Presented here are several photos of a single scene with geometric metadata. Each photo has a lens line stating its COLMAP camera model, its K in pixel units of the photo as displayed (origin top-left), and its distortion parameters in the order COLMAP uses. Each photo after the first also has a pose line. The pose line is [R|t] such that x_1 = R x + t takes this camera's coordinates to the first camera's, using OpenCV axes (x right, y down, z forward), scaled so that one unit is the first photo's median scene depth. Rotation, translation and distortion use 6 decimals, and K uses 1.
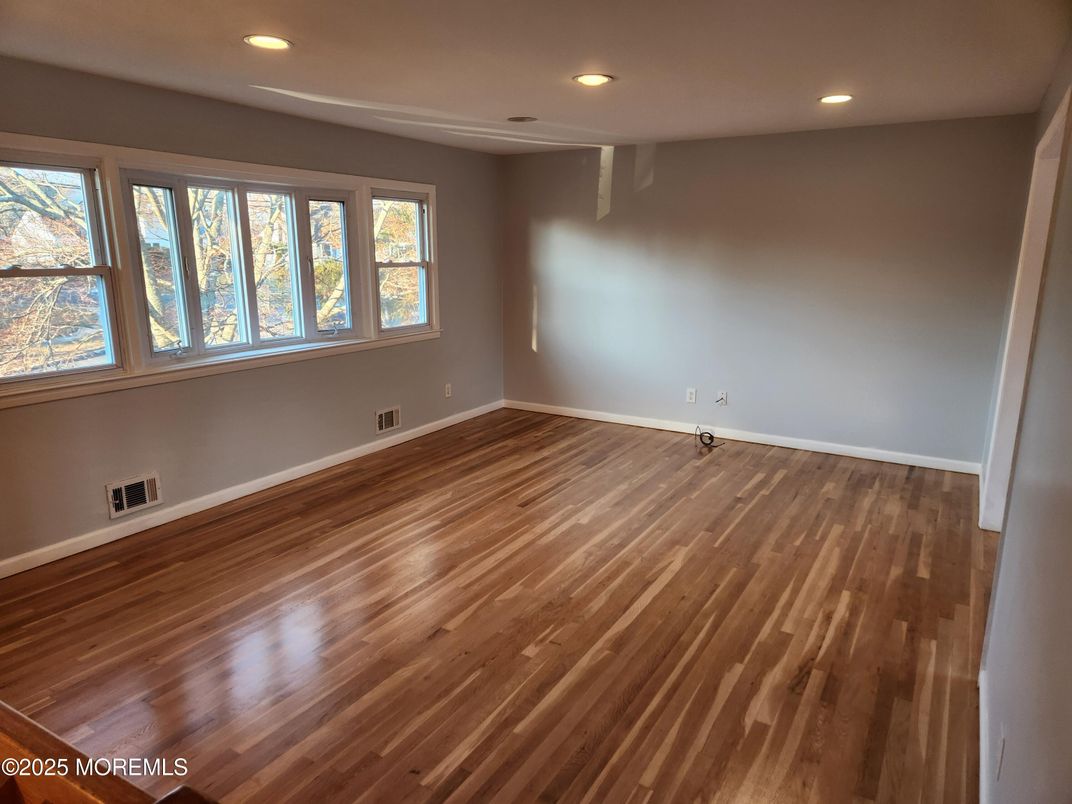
lens RADIAL K [[710.6, 0, 524.2], [0, 710.6, 411.9], [0, 0, 1]] dist [0.078386, -0.060665]
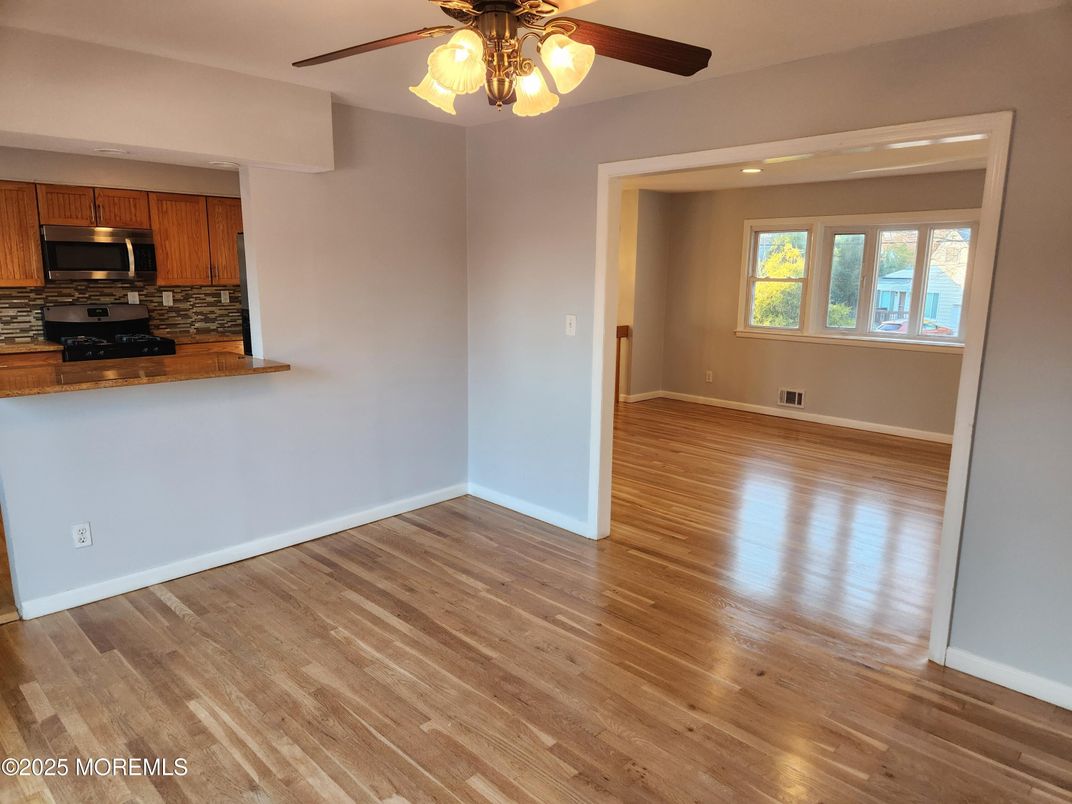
lens RADIAL K [[710.6, 0, 534.1], [0, 710.6, 403.3], [0, 0, 1]] dist [0.078386, -0.060665]
pose [[-0.231748, 0.177091, -0.956521, 1.345919], [-0.231985, 0.944859, 0.231138, -0.142232], [0.944709, 0.275464, -0.177887, 0.665758]]
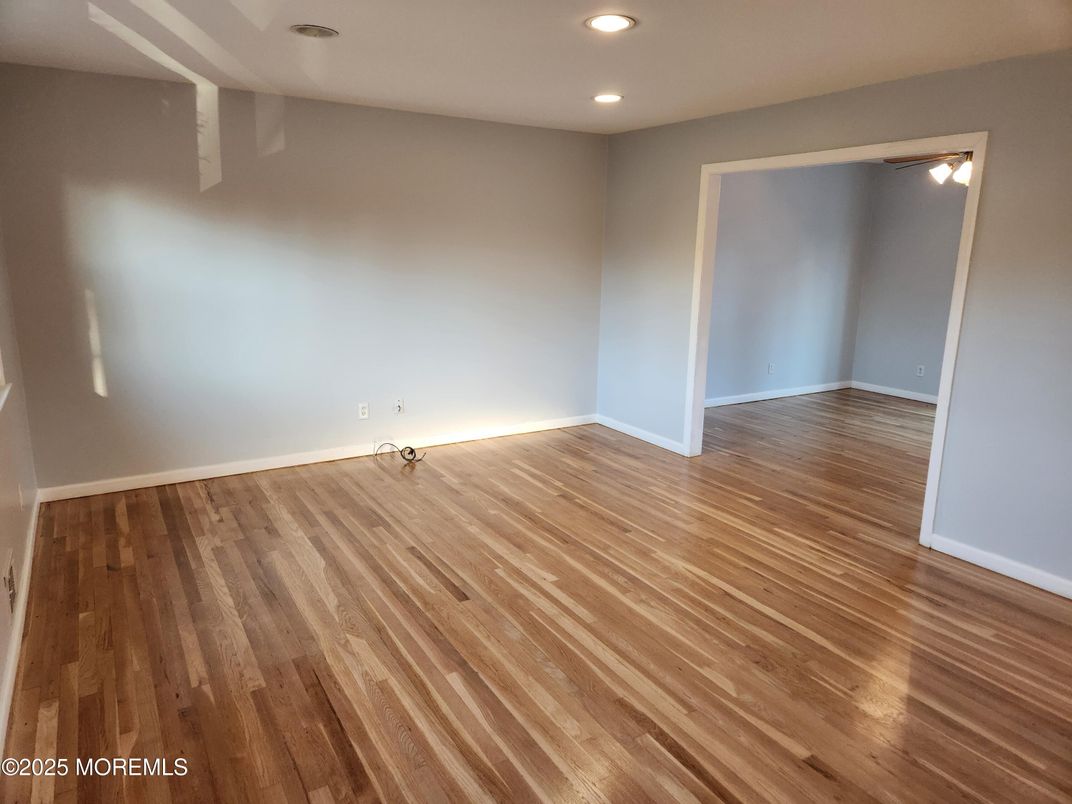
lens RADIAL K [[710.6, 0, 534.5], [0, 710.6, 400.5], [0, 0, 1]] dist [0.078386, -0.060665]
pose [[0.453375, -0.190612, 0.870700, -0.580355], [0.186566, 0.975521, 0.116414, -0.136110], [-0.871576, 0.109664, 0.477838, 0.605509]]
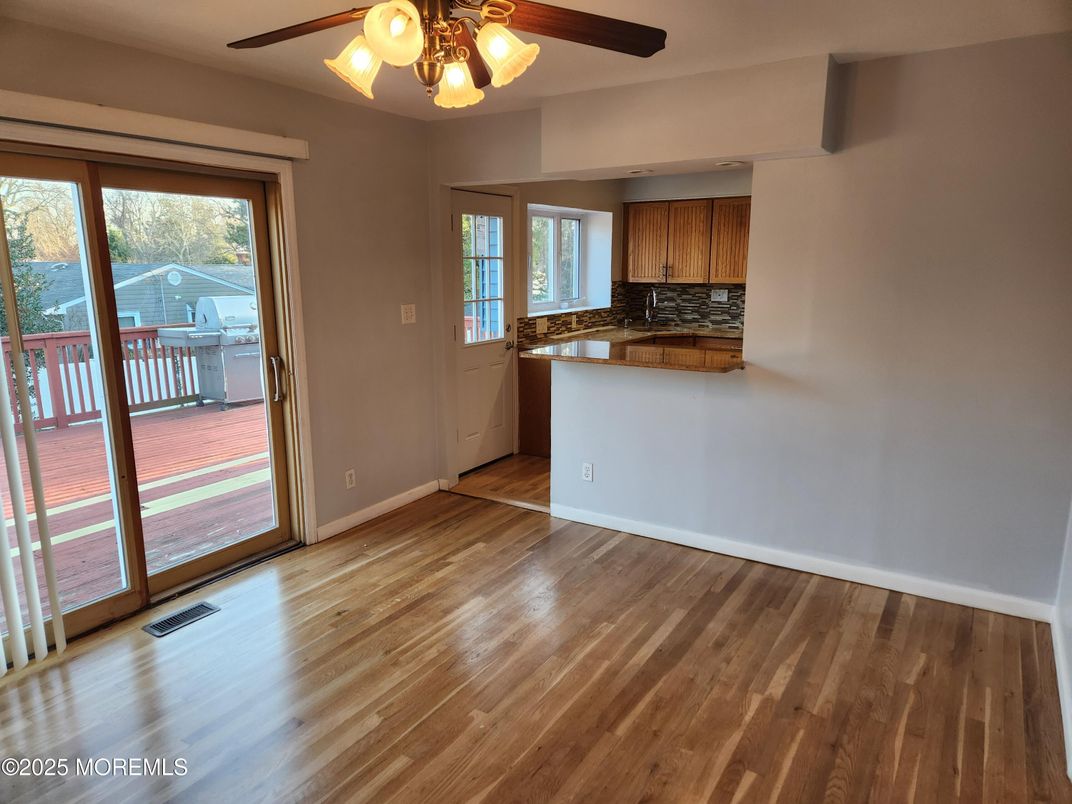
lens RADIAL K [[710.6, 0, 533.3], [0, 710.6, 403.7], [0, 0, 1]] dist [0.078386, -0.060665]
pose [[-0.999903, -0.002463, 0.013708, 0.799964], [0.003394, 0.911471, 0.411351, -0.218034], [-0.013507, 0.411358, -0.911374, 0.987879]]
